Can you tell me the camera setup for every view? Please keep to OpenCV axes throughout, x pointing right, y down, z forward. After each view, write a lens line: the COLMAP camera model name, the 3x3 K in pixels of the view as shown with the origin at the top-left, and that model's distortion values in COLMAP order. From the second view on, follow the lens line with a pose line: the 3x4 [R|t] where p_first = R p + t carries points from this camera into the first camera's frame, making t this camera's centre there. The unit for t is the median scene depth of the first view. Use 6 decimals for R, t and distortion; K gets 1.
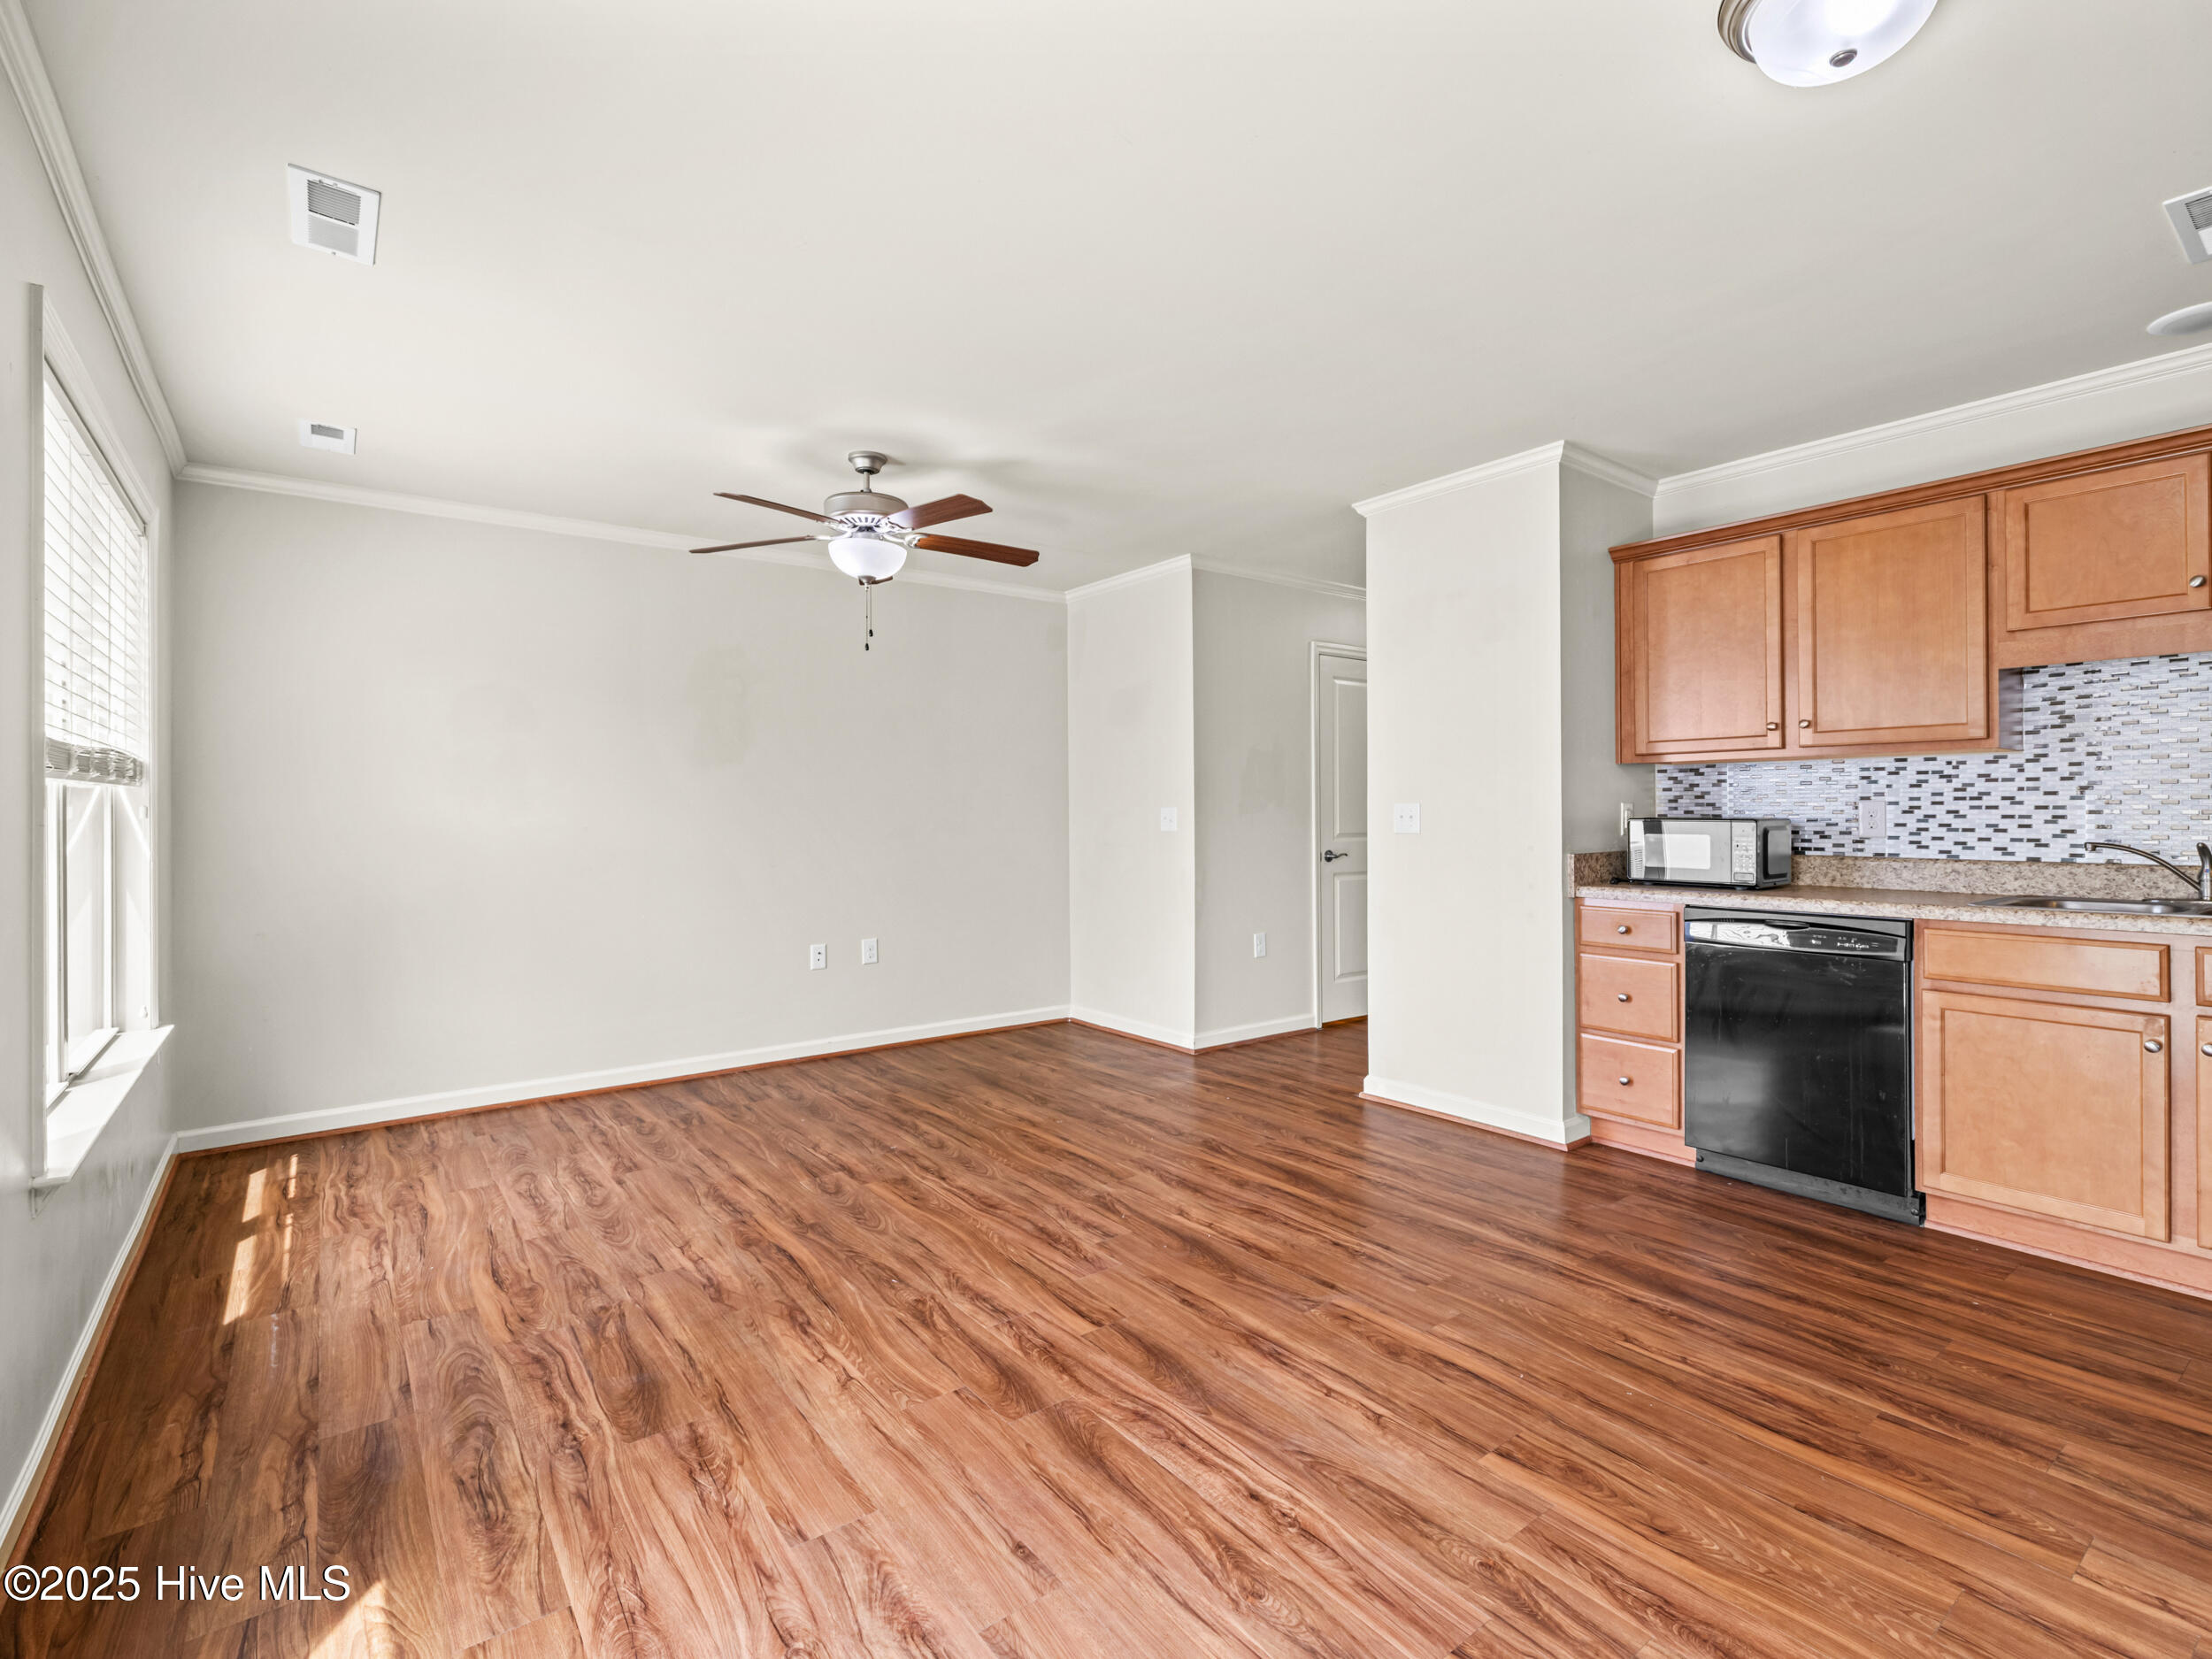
lens RADIAL K [[1055.2, 0, 1114.3], [0, 1055.2, 808.5], [0, 0, 1]] dist [-0.000044, 0.000458]
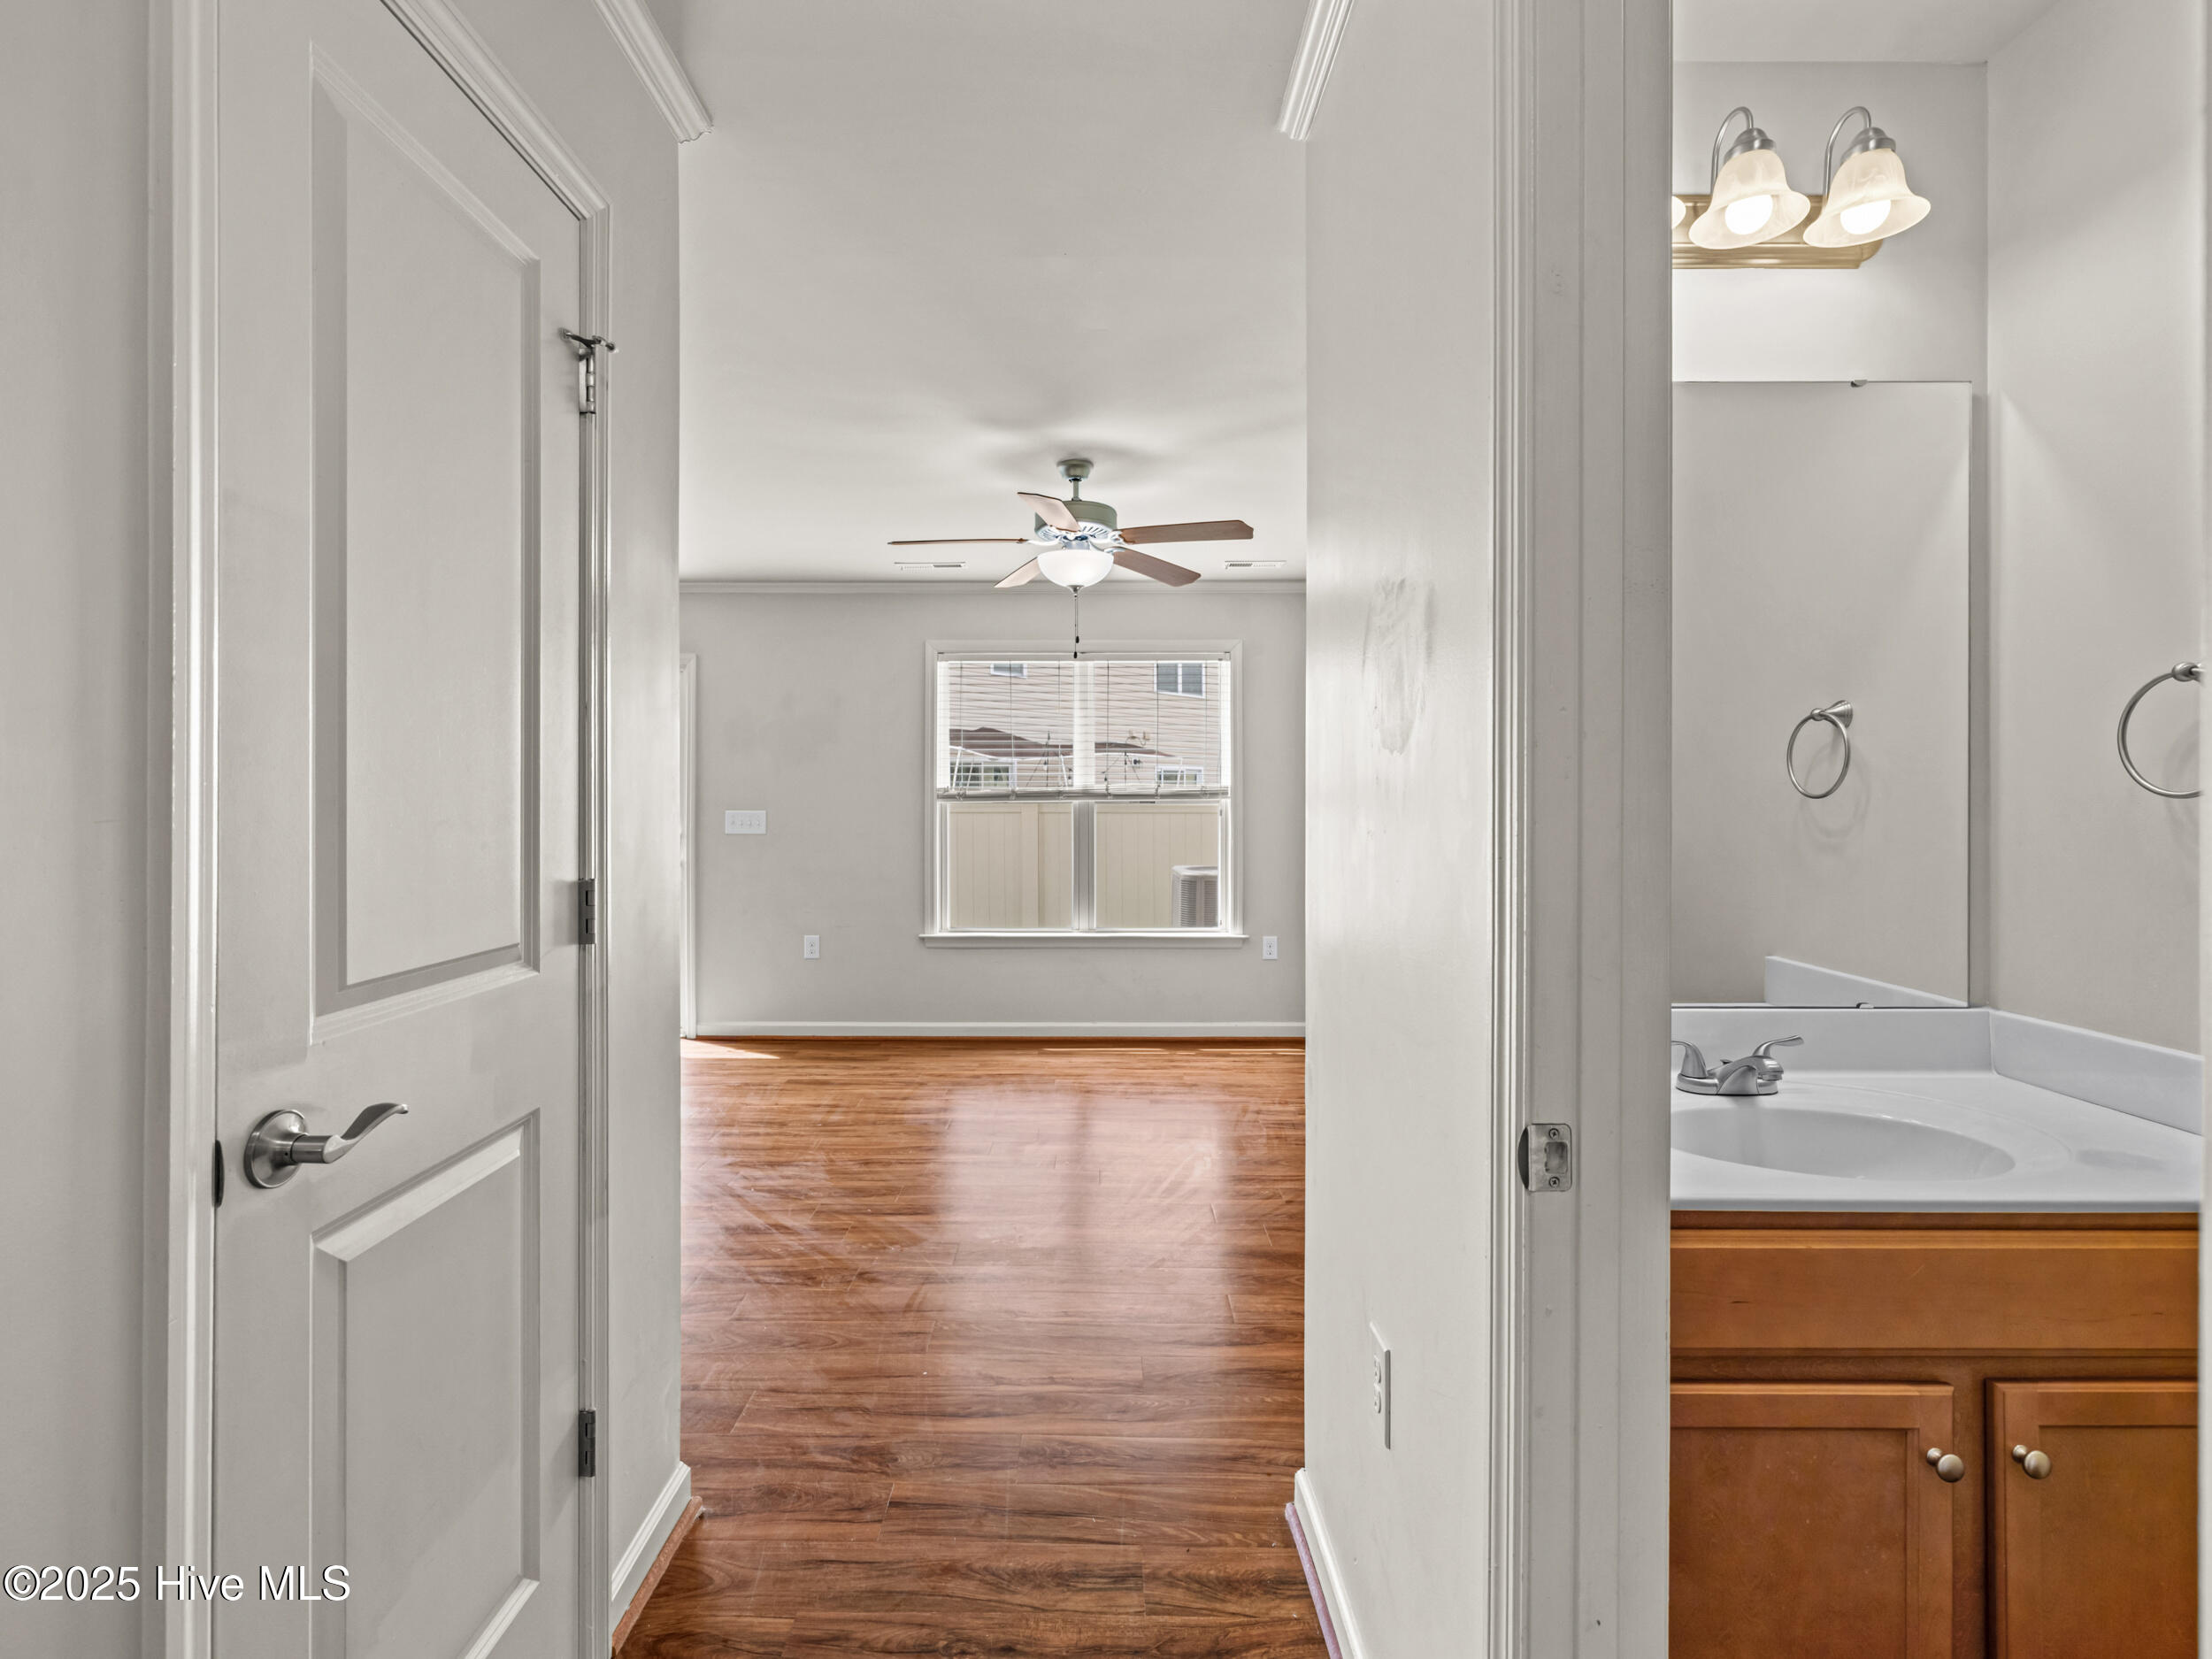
lens RADIAL K [[1029.9, 0, 1130.8], [0, 1029.9, 840.3], [0, 0, 1]] dist [-0.001411, -0.000002]
pose [[-0.566583, 0.035553, -0.823238, 0.690038], [0.007550, 0.999251, 0.037958, -0.018982], [0.823970, 0.015291, -0.566427, 2.024851]]
